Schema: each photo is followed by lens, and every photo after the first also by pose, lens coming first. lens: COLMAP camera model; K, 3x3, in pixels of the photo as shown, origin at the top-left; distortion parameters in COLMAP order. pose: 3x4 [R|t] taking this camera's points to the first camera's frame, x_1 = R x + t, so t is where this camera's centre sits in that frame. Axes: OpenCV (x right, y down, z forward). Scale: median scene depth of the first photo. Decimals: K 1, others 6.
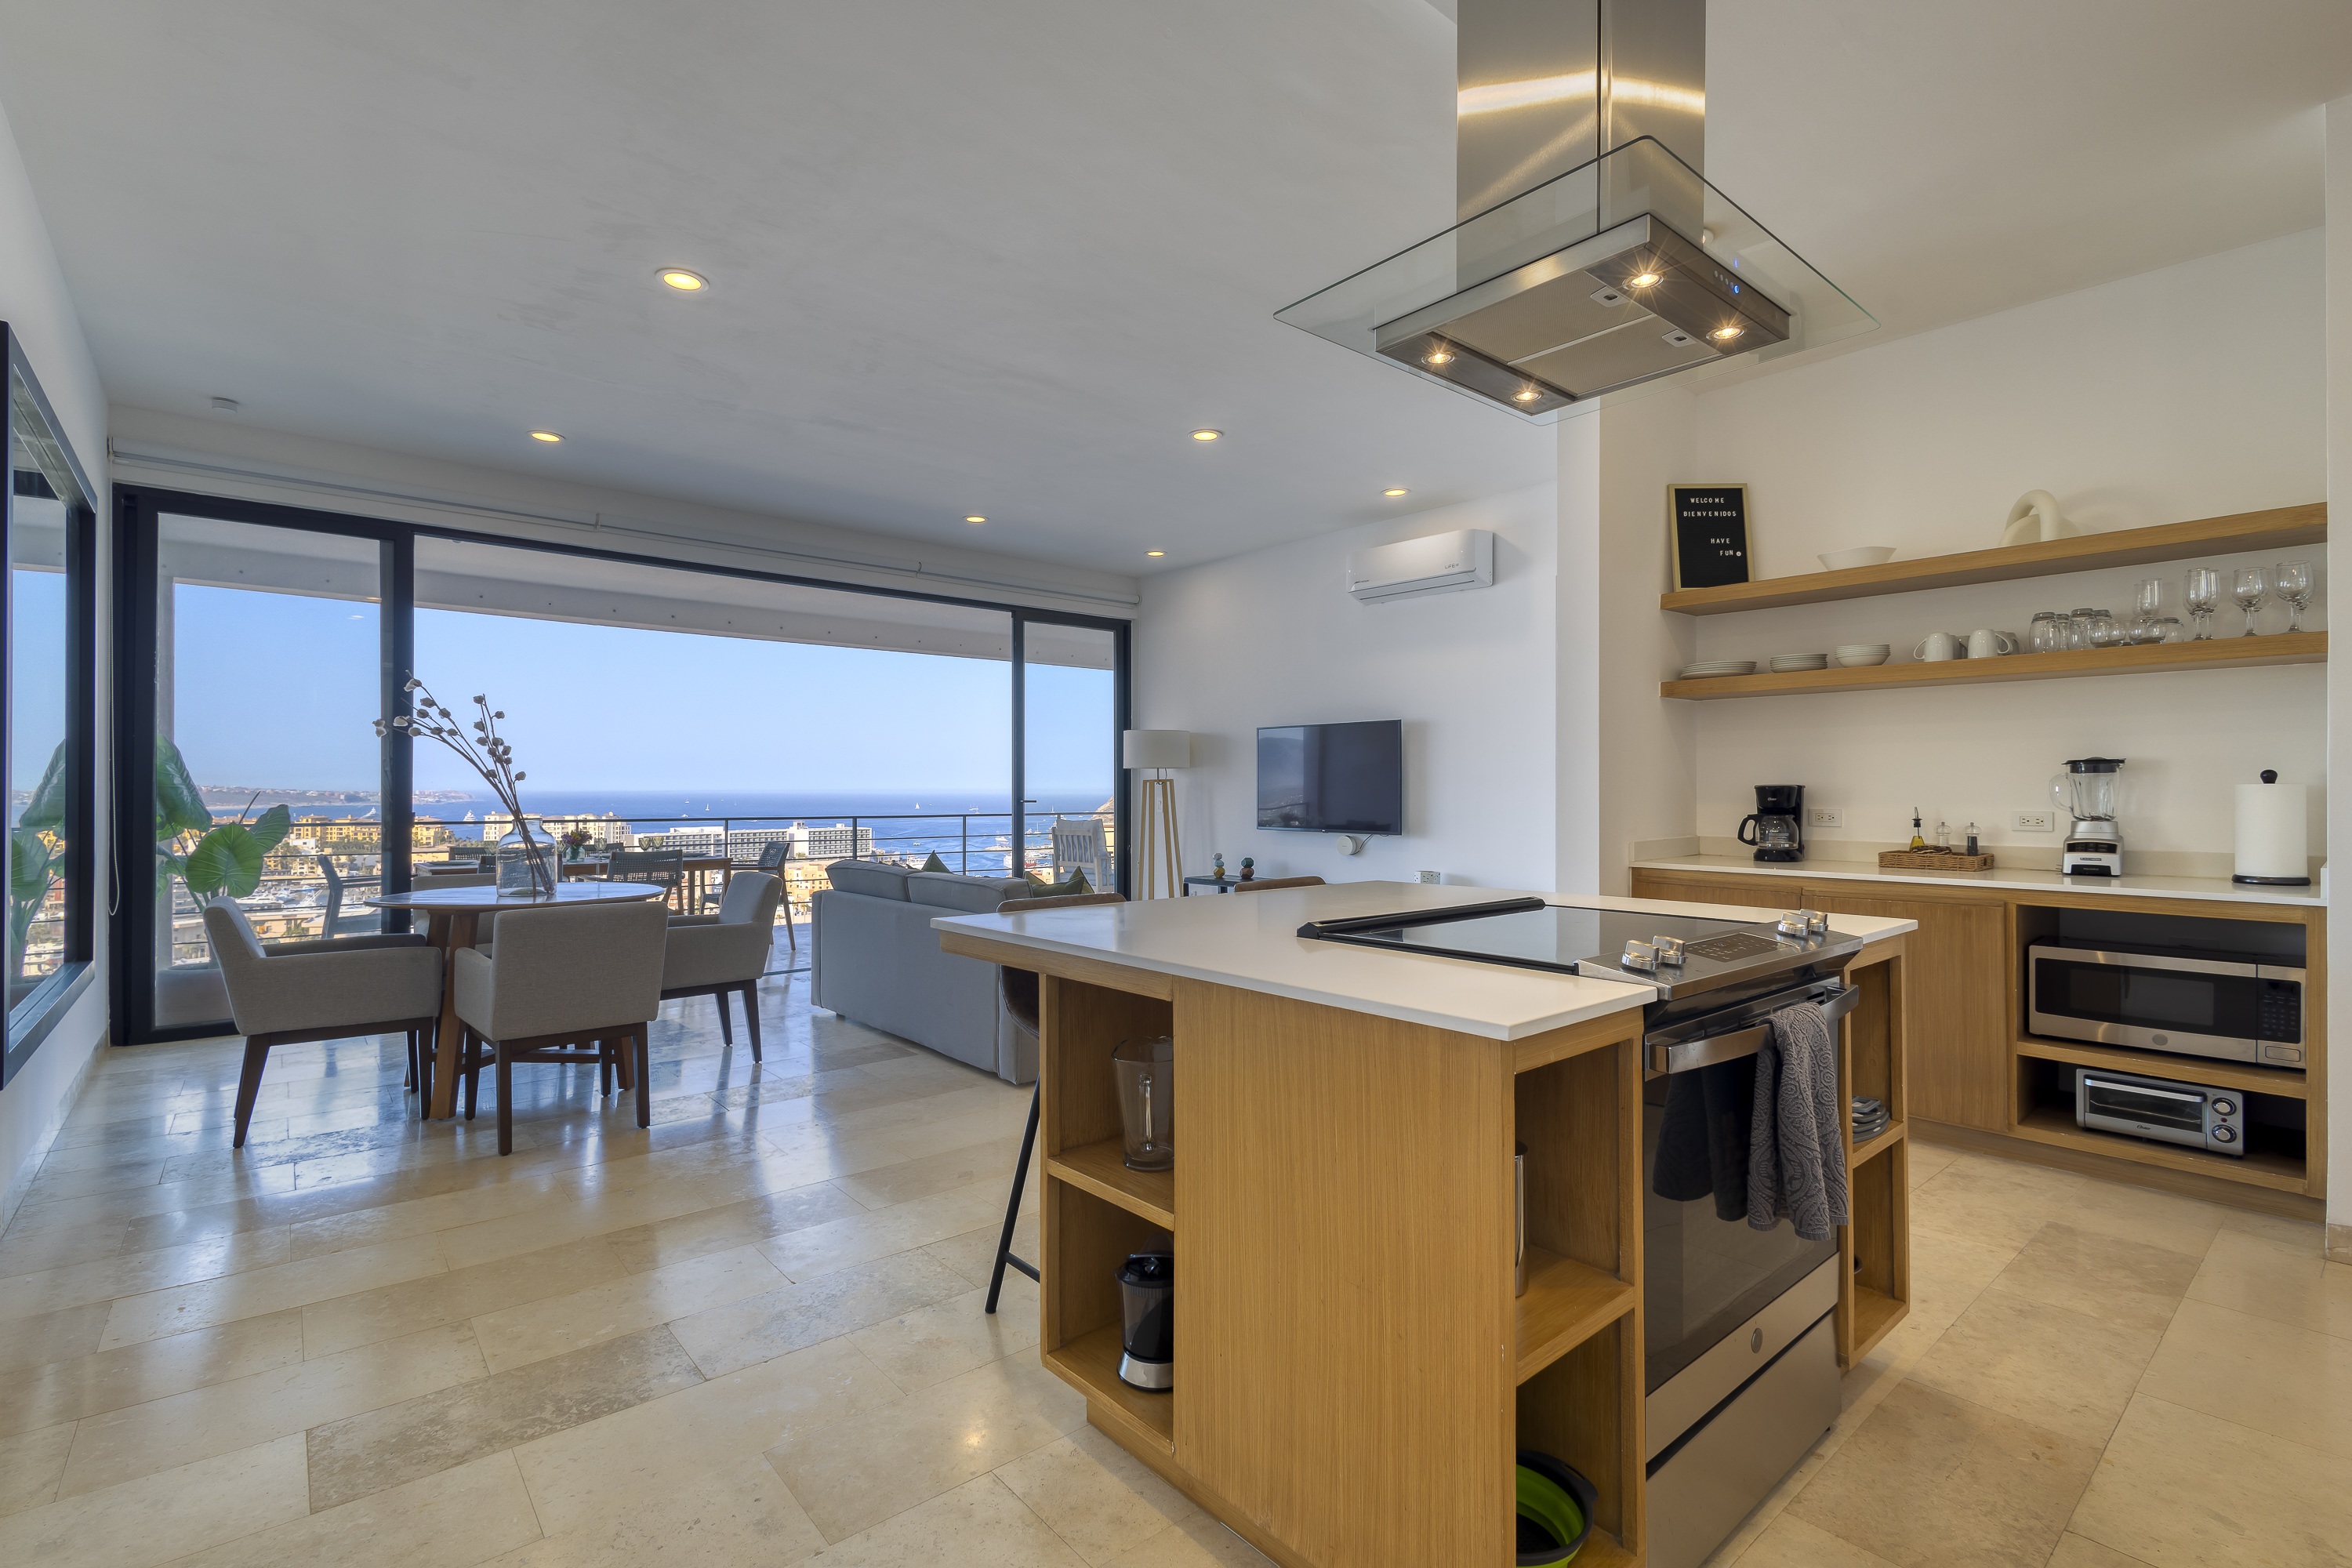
lens RADIAL K [[1077.0, 0, 1177.4], [0, 1077.0, 783.3], [0, 0, 1]] dist [0.002311, -0.000233]
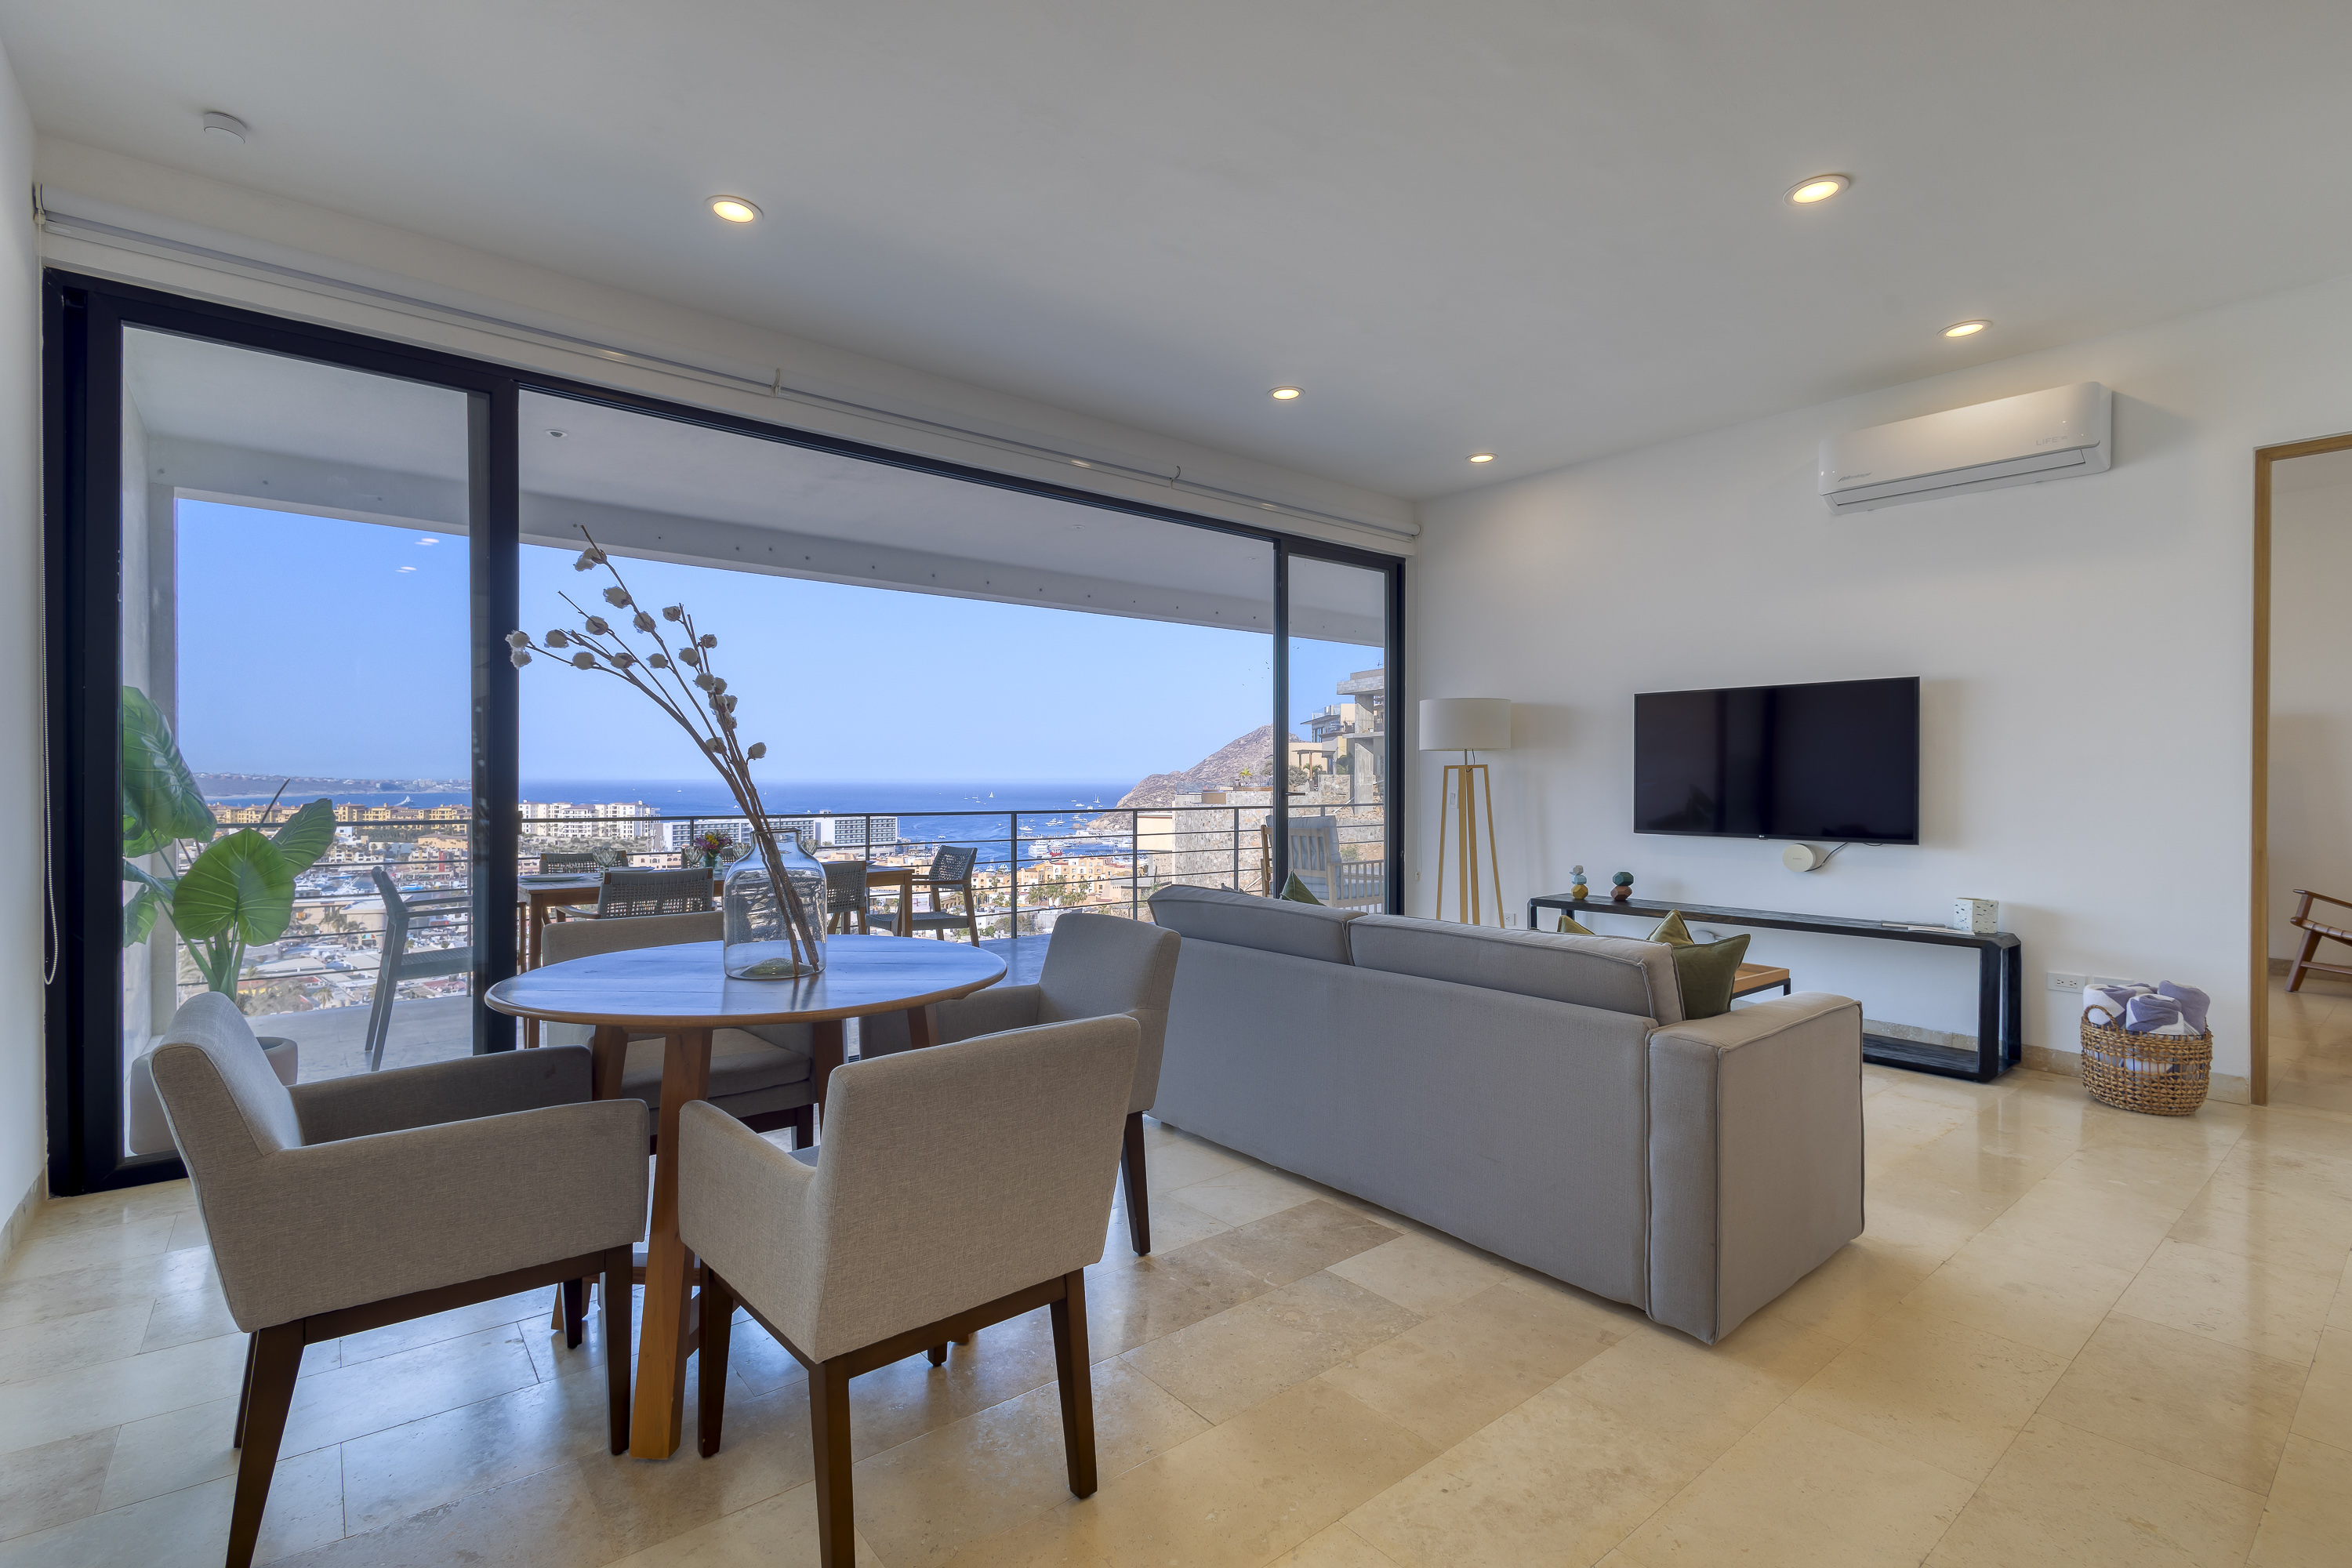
lens RADIAL K [[1077.0, 0, 1171.2], [0, 1077.0, 781.6], [0, 0, 1]] dist [0.002311, -0.000233]
pose [[0.999699, 0.001350, -0.024493, -0.313747], [-0.001145, 0.999964, 0.008388, 0.003223], [0.024503, -0.008358, 0.999665, 0.375393]]
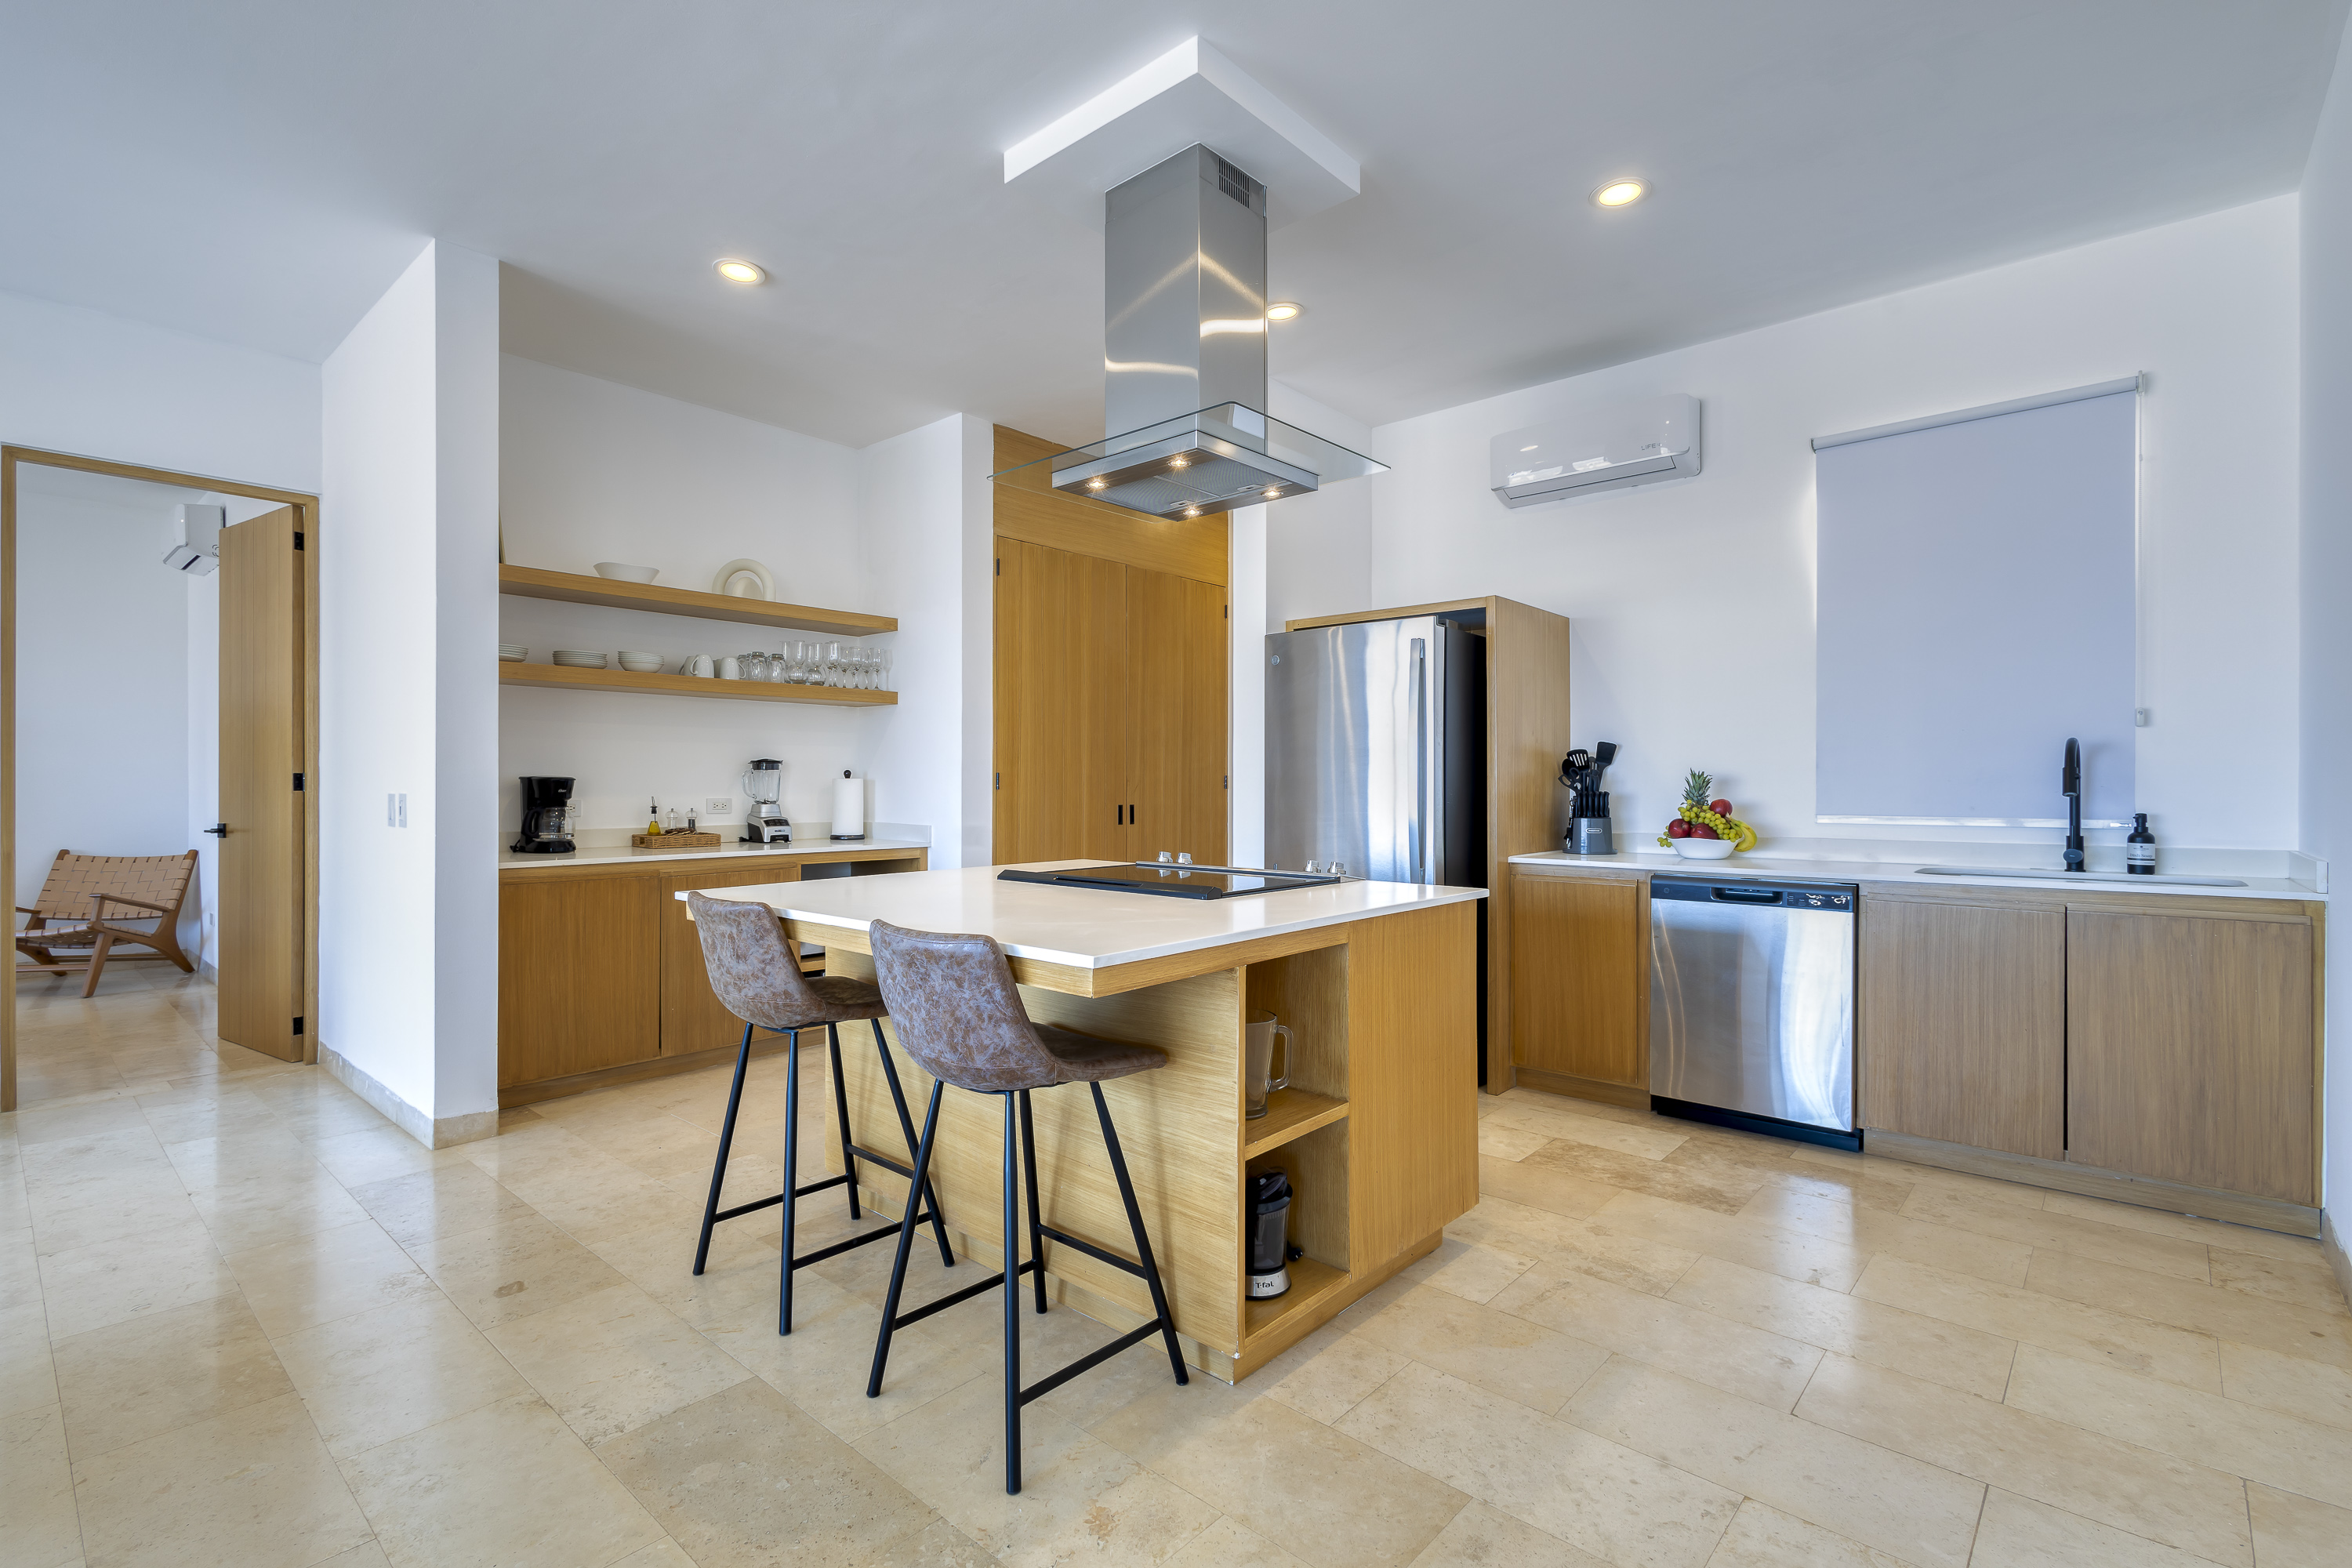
lens RADIAL K [[1077.0, 0, 1178.5], [0, 1077.0, 785.7], [0, 0, 1]] dist [0.002311, -0.000233]
pose [[-0.142269, -0.003231, 0.989823, -0.417079], [-0.007966, 0.999966, 0.002119, 0.002729], [-0.989796, -0.007584, -0.142290, 0.453367]]
